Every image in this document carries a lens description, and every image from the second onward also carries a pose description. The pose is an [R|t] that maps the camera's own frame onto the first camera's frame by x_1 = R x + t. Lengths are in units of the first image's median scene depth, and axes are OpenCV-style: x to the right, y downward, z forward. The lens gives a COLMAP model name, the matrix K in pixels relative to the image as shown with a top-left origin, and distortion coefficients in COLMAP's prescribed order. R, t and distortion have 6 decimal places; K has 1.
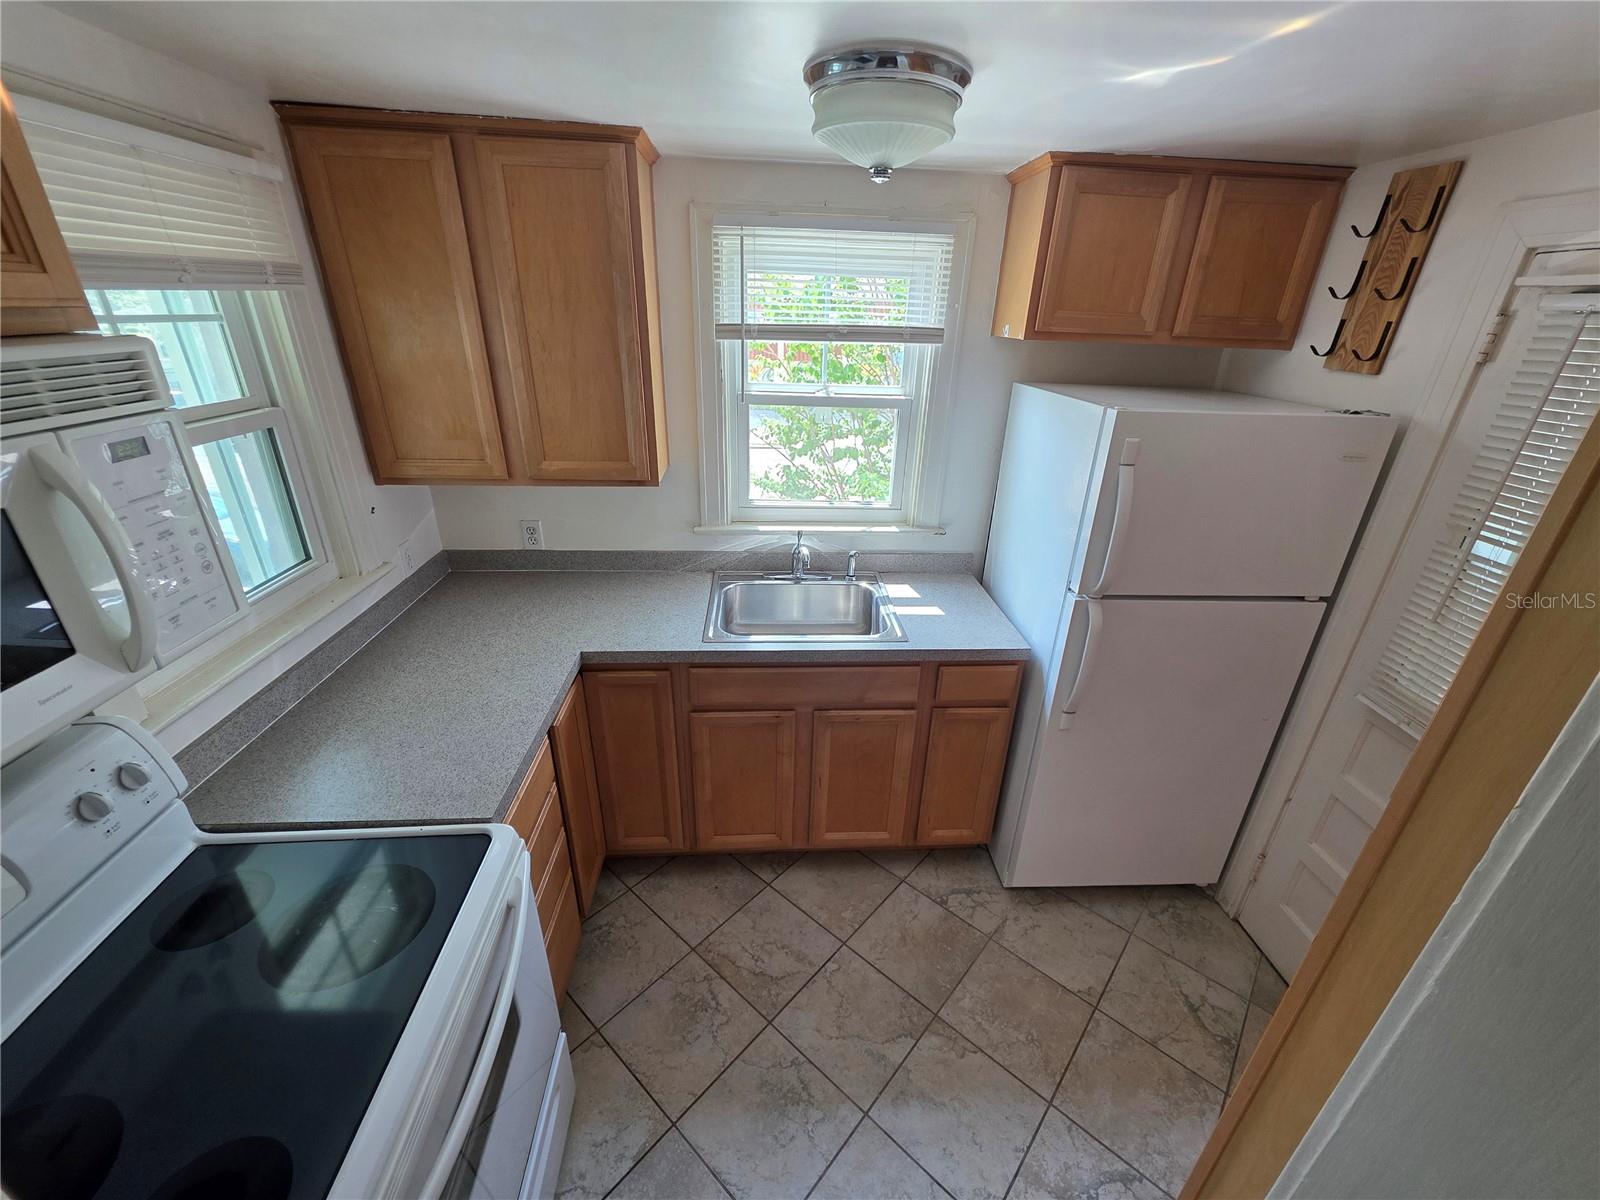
lens RADIAL K [[637.5, 0, 807.0], [0, 637.5, 597.3], [0, 0, 1]] dist [-0.000192, 0.000233]
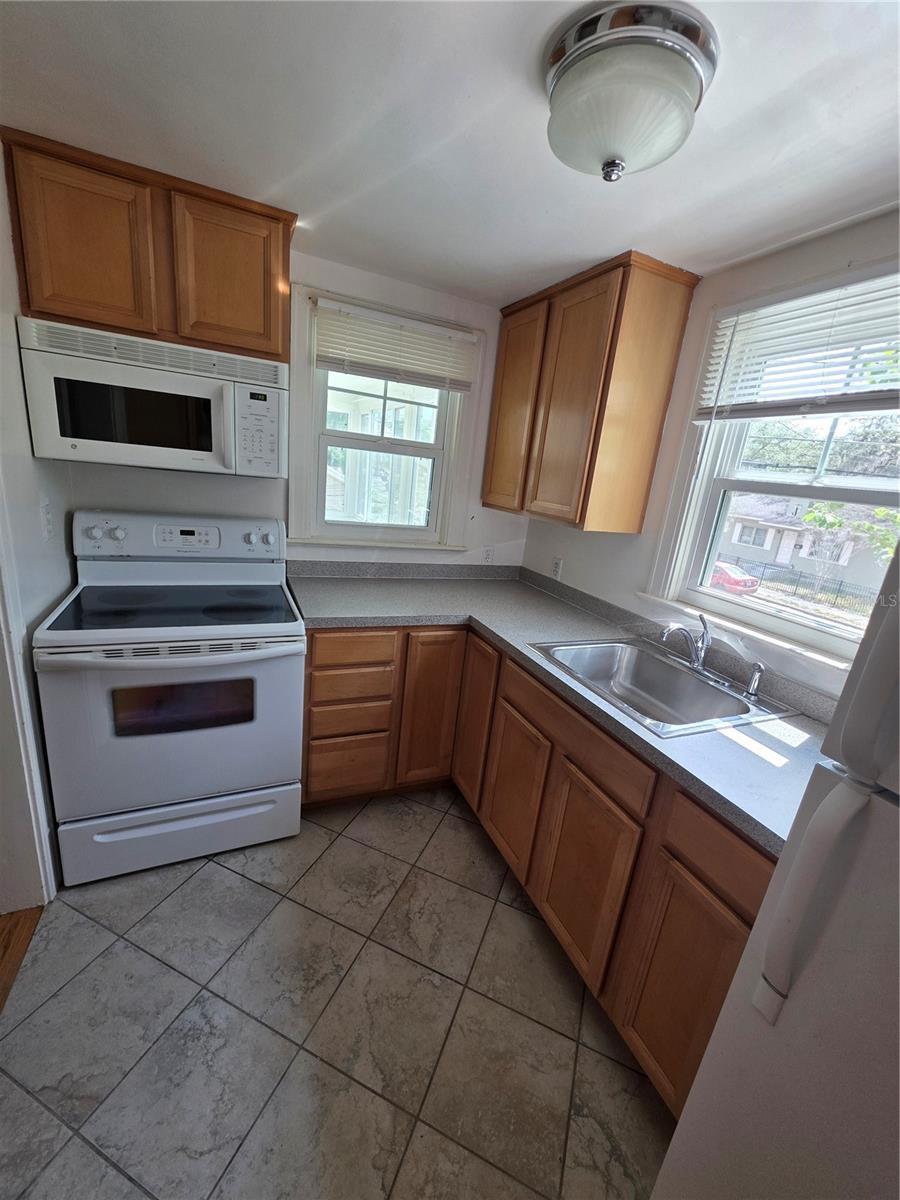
lens RADIAL K [[478.1, 0, 452.3], [0, 478.1, 603.4], [0, 0, 1]] dist [-0.000192, 0.000233]
pose [[0.343650, 0.262200, -0.901752, 0.605950], [-0.476785, 0.875983, 0.073009, 0.002708], [0.809062, 0.404852, 0.426045, 0.504701]]
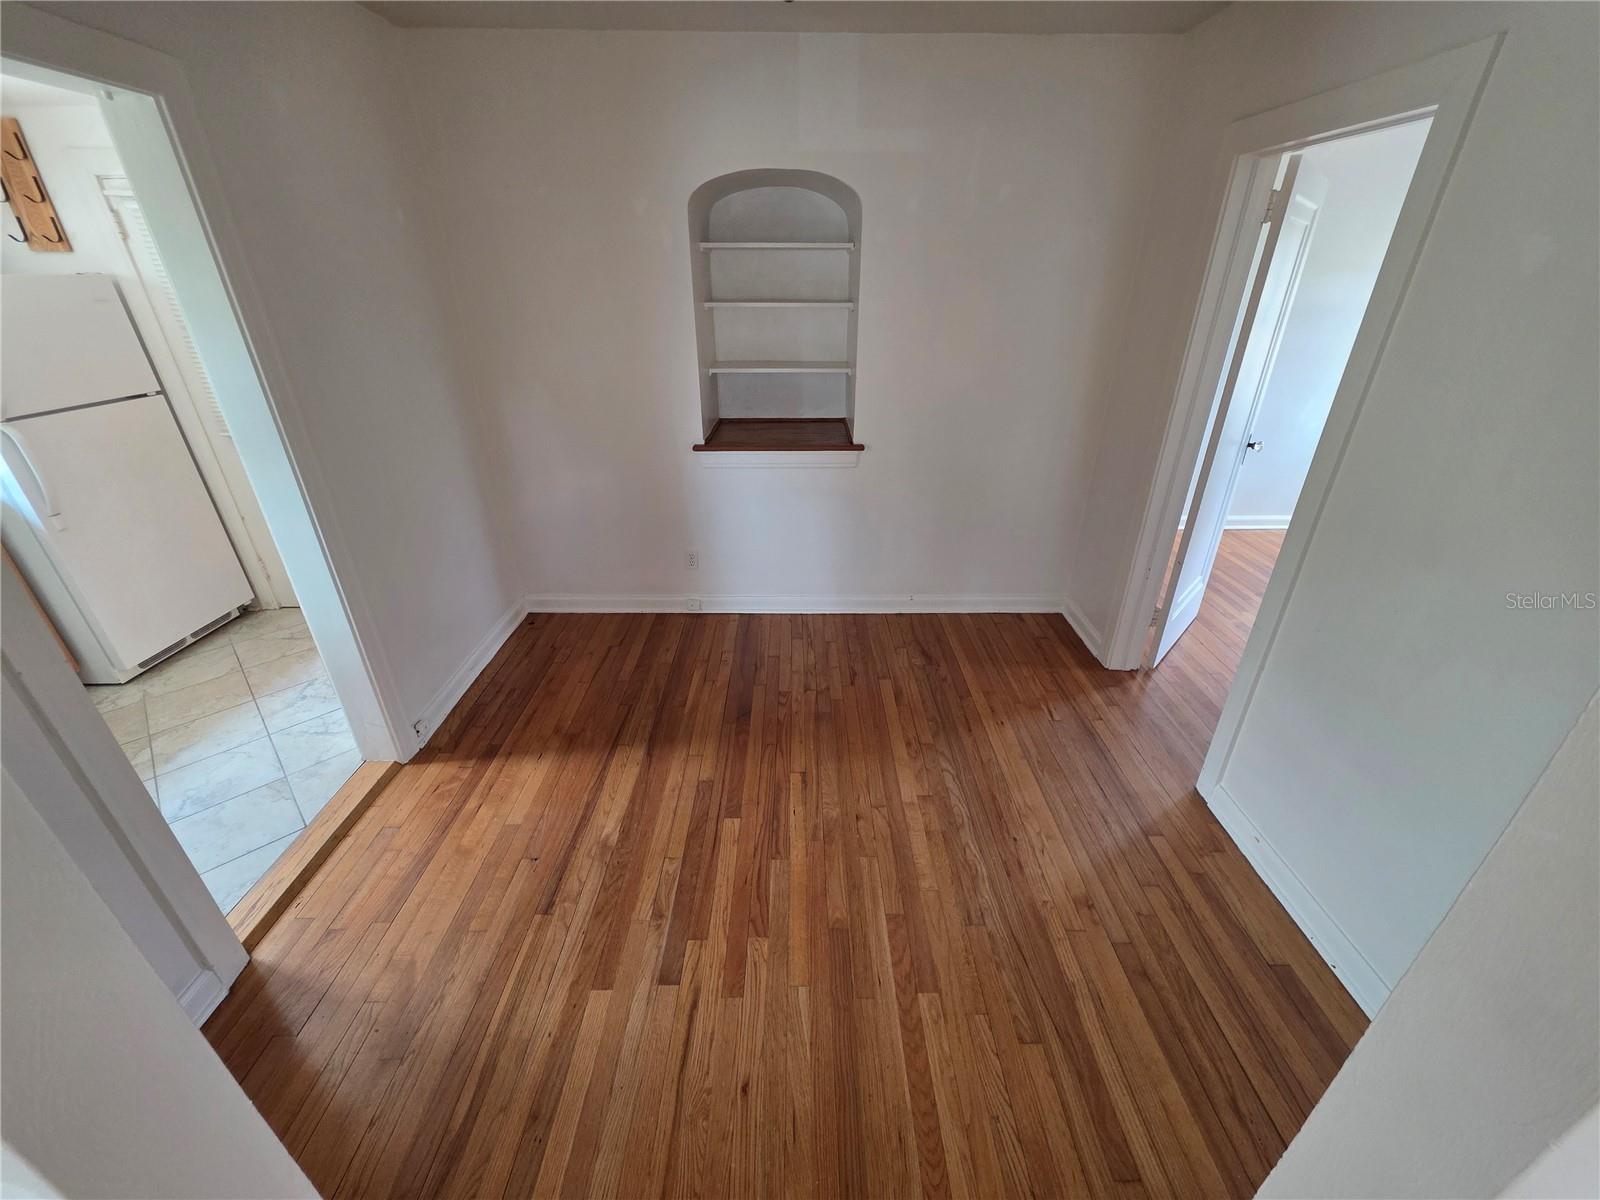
lens RADIAL K [[643.3, 0, 811.3], [0, 643.3, 599.9], [0, 0, 1]] dist [-0.000434, -0.000092]
pose [[0.053148, -0.480511, 0.875377, -0.808744], [0.417577, 0.806986, 0.417617, 0.437622], [-0.907086, 0.343341, 0.243540, -0.751099]]
